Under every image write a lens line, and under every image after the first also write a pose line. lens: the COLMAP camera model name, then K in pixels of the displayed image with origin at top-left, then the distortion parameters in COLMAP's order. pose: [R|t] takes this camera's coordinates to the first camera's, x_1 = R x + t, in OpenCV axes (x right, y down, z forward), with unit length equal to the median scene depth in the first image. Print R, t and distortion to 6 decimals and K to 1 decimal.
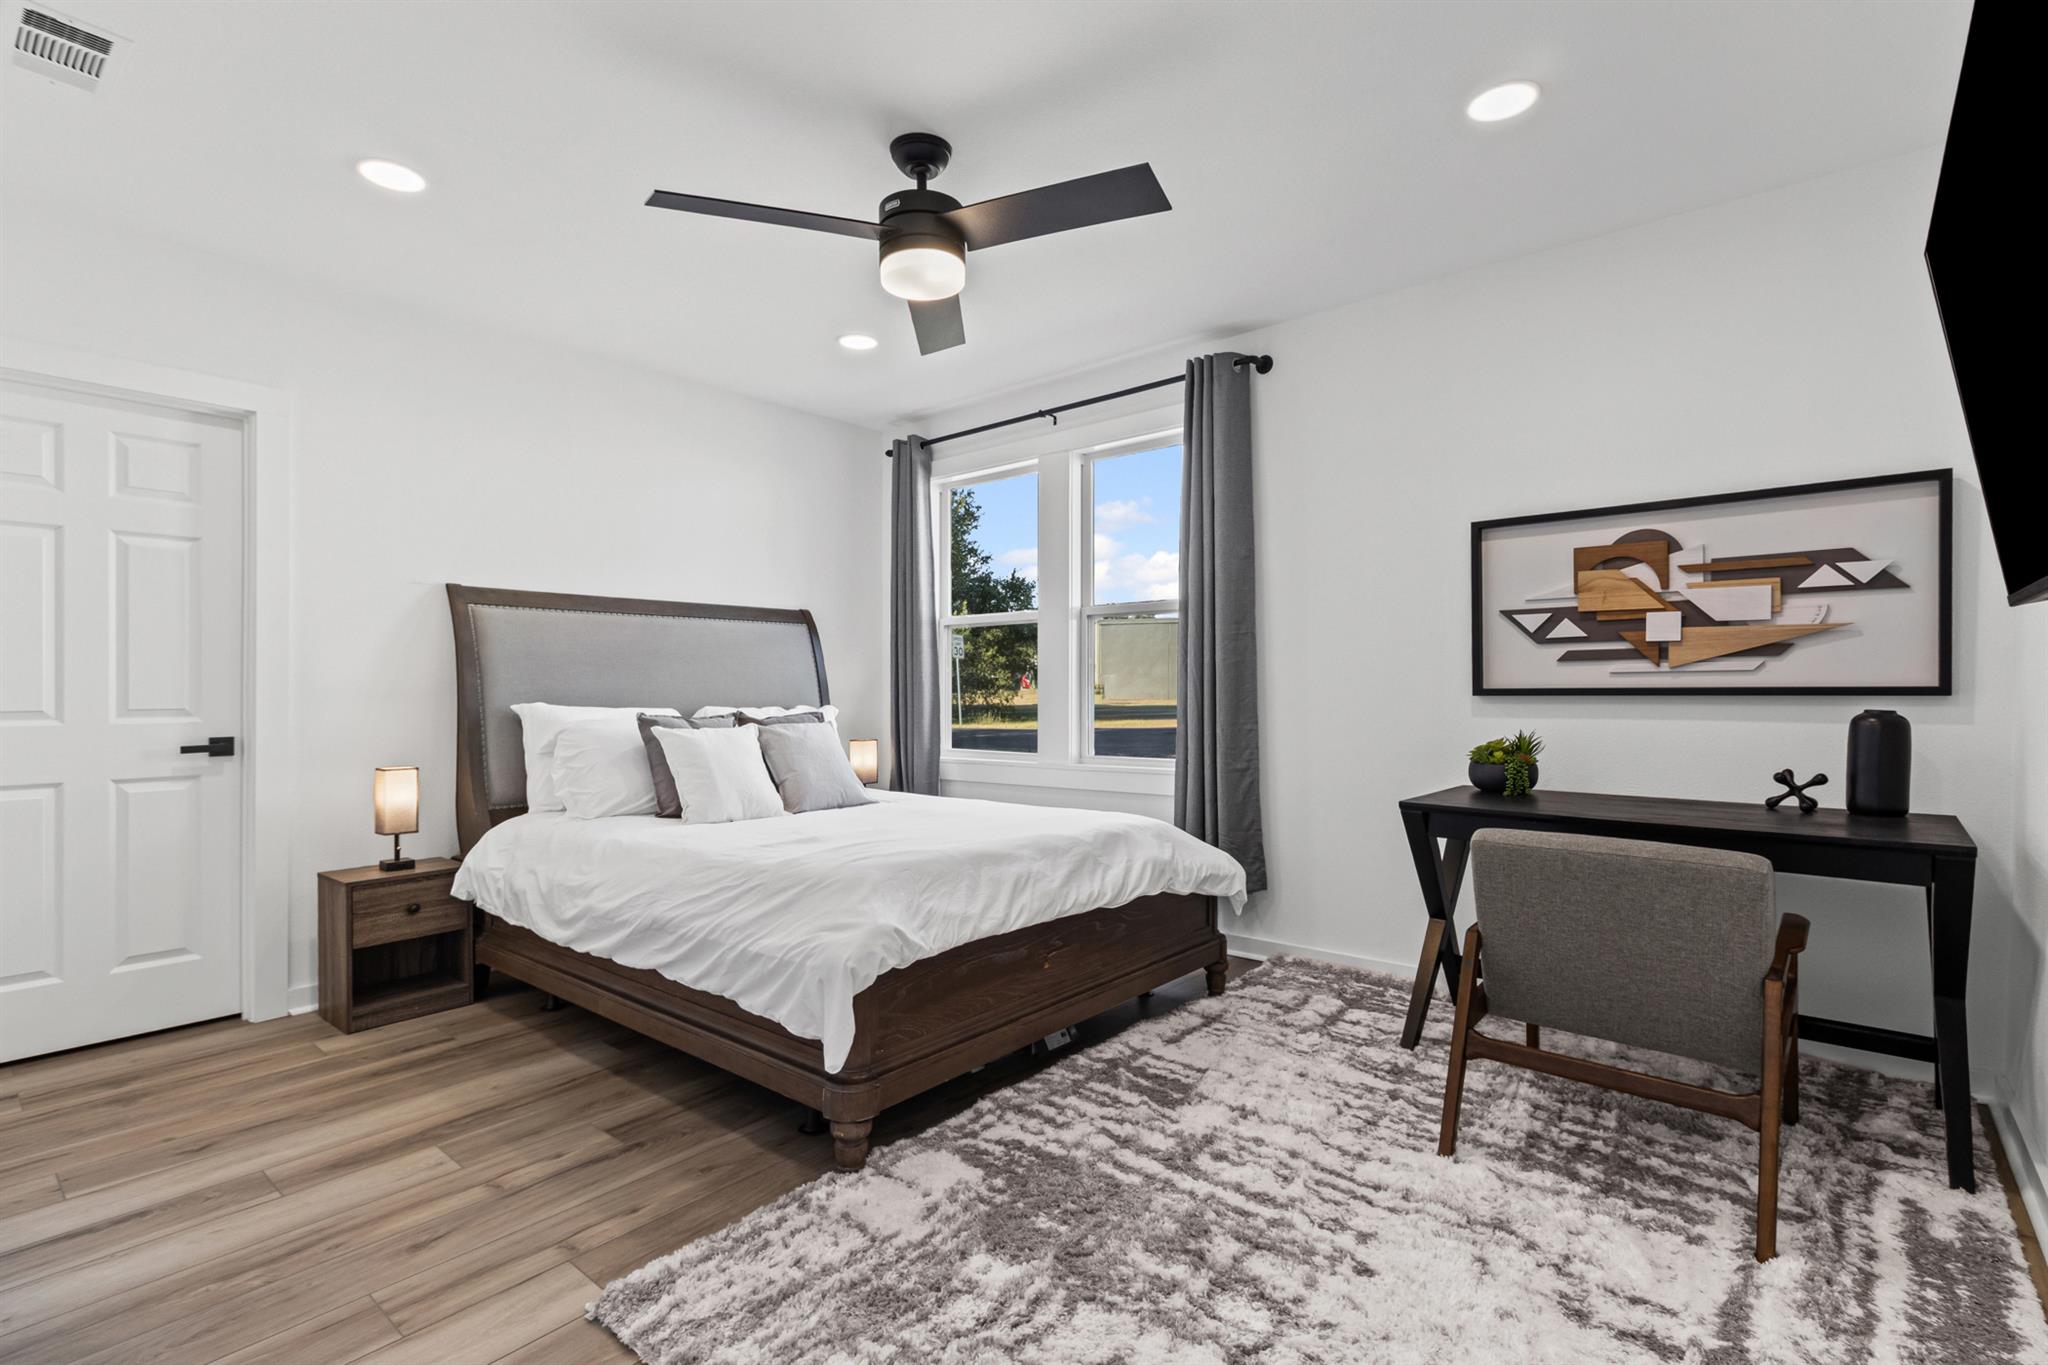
lens RADIAL K [[954.2, 0, 1024.4], [0, 954.2, 689.6], [0, 0, 1]] dist [0.005137, 0.000446]
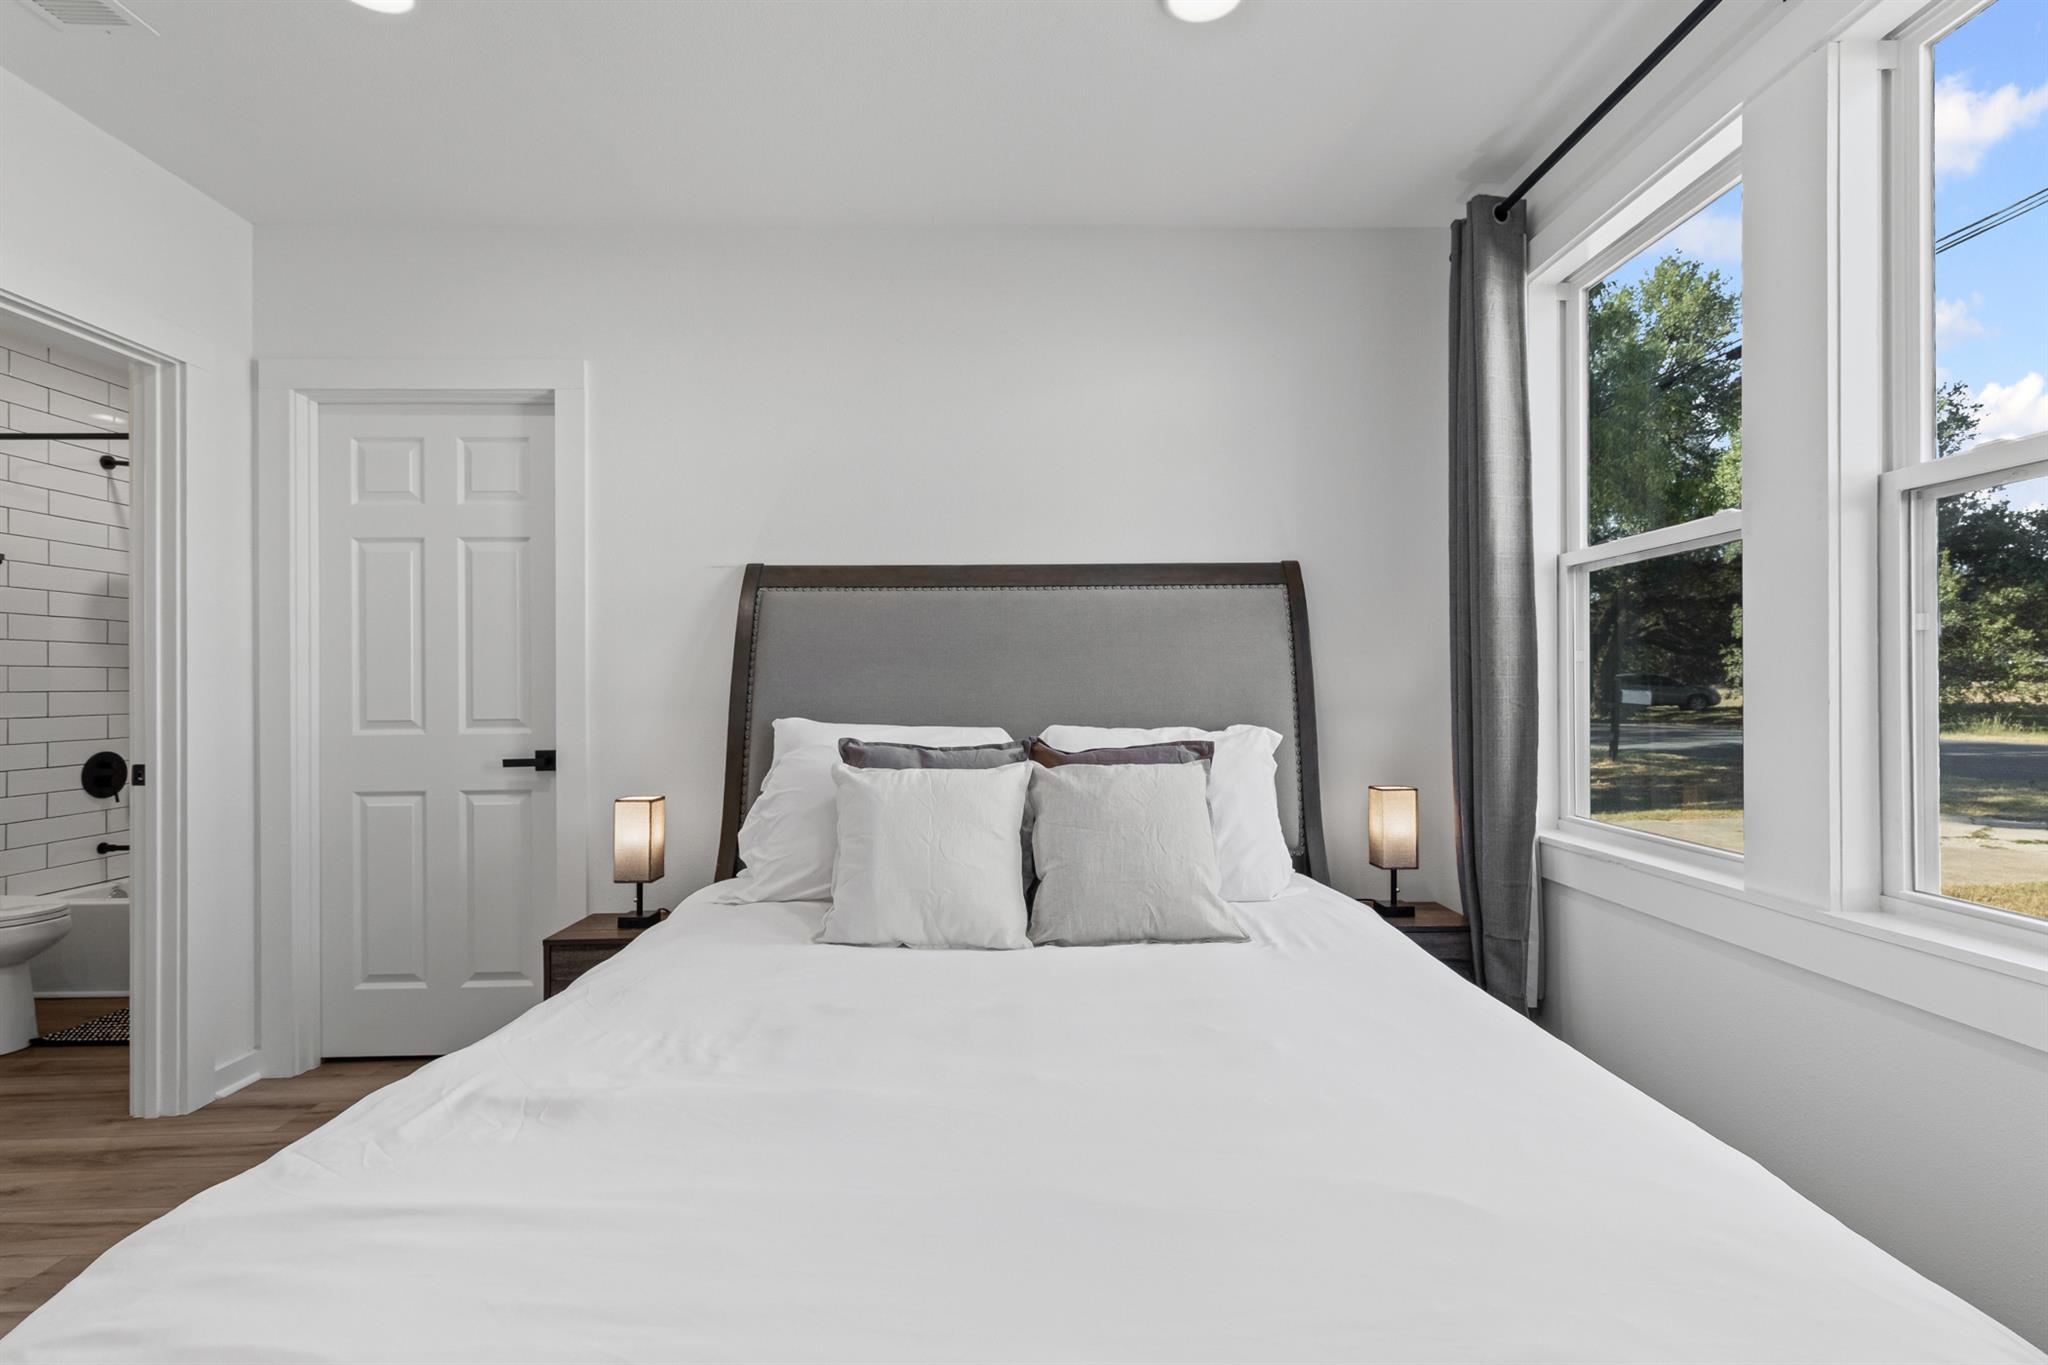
lens RADIAL K [[954.2, 0, 1029.9], [0, 954.2, 678.7], [0, 0, 1]] dist [0.005137, 0.000446]
pose [[0.663166, -0.006518, -0.748444, 0.162543], [0.004322, 0.999979, -0.004879, -0.012905], [0.748460, 0.000001, 0.663180, 0.738661]]
